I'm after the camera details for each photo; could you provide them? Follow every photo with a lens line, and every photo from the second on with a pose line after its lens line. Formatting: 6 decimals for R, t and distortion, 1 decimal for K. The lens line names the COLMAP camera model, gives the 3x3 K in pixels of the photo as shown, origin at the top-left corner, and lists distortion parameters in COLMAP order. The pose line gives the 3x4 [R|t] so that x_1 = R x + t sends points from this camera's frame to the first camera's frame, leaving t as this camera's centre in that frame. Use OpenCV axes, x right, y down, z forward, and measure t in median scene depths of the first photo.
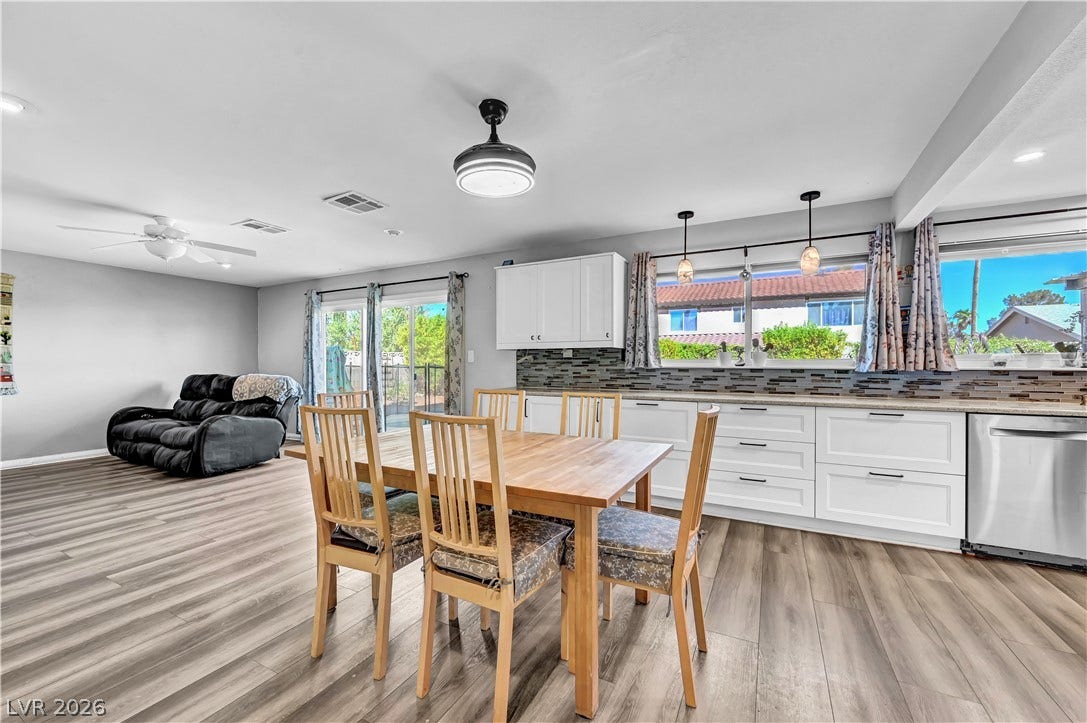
lens RADIAL K [[412.1, 0, 565.3], [0, 412.1, 362.6], [0, 0, 1]] dist [-0.022199, -0.000004]
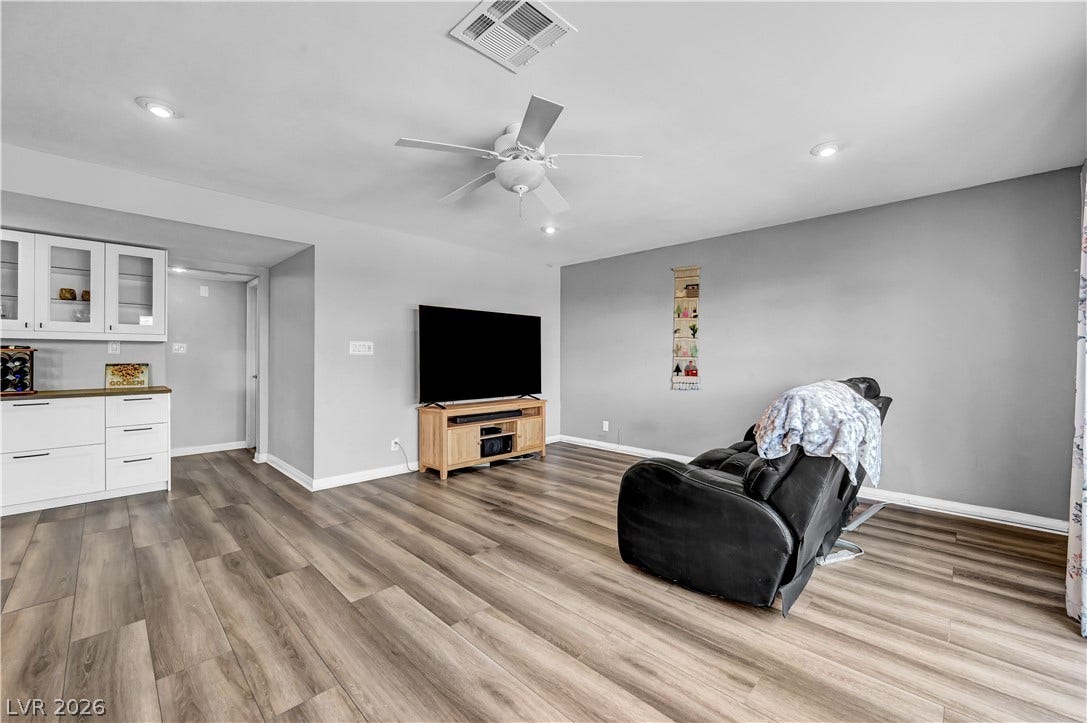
lens RADIAL K [[432.5, 0, 541.9], [0, 432.5, 372.2], [0, 0, 1]] dist [0.000450, 0.000074]
pose [[-0.309519, 0.031686, -0.950365, -0.287026], [-0.007718, 0.999328, 0.035832, 0.002673], [0.950862, 0.018425, -0.309066, 0.977994]]
